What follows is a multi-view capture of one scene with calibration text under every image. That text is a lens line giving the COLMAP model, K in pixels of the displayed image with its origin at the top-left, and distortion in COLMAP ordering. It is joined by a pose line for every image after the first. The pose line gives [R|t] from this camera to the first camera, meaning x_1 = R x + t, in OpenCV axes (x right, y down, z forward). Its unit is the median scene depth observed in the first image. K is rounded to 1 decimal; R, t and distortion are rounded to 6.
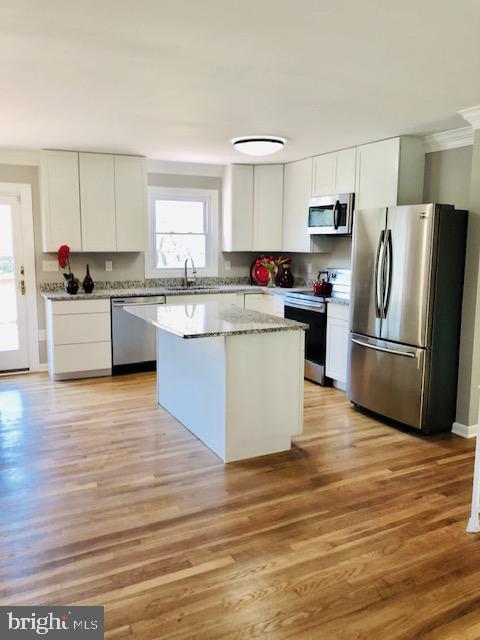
lens RADIAL K [[517.0, 0, 238.2], [0, 517.0, 319.0], [0, 0, 1]] dist [0.013236, -0.013556]
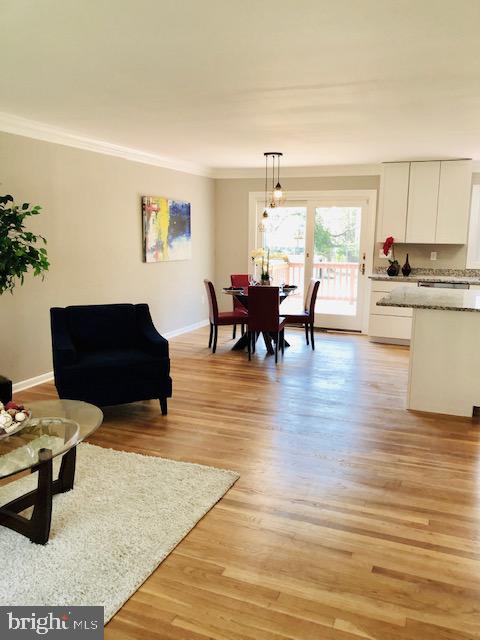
lens RADIAL K [[517.0, 0, 245.9], [0, 517.0, 317.3], [0, 0, 1]] dist [0.013236, -0.013556]
pose [[0.656279, 0.129535, -0.743316, 0.453885], [-0.124561, 0.990236, 0.062589, 0.018651], [0.744165, 0.051512, 0.666006, -0.108208]]
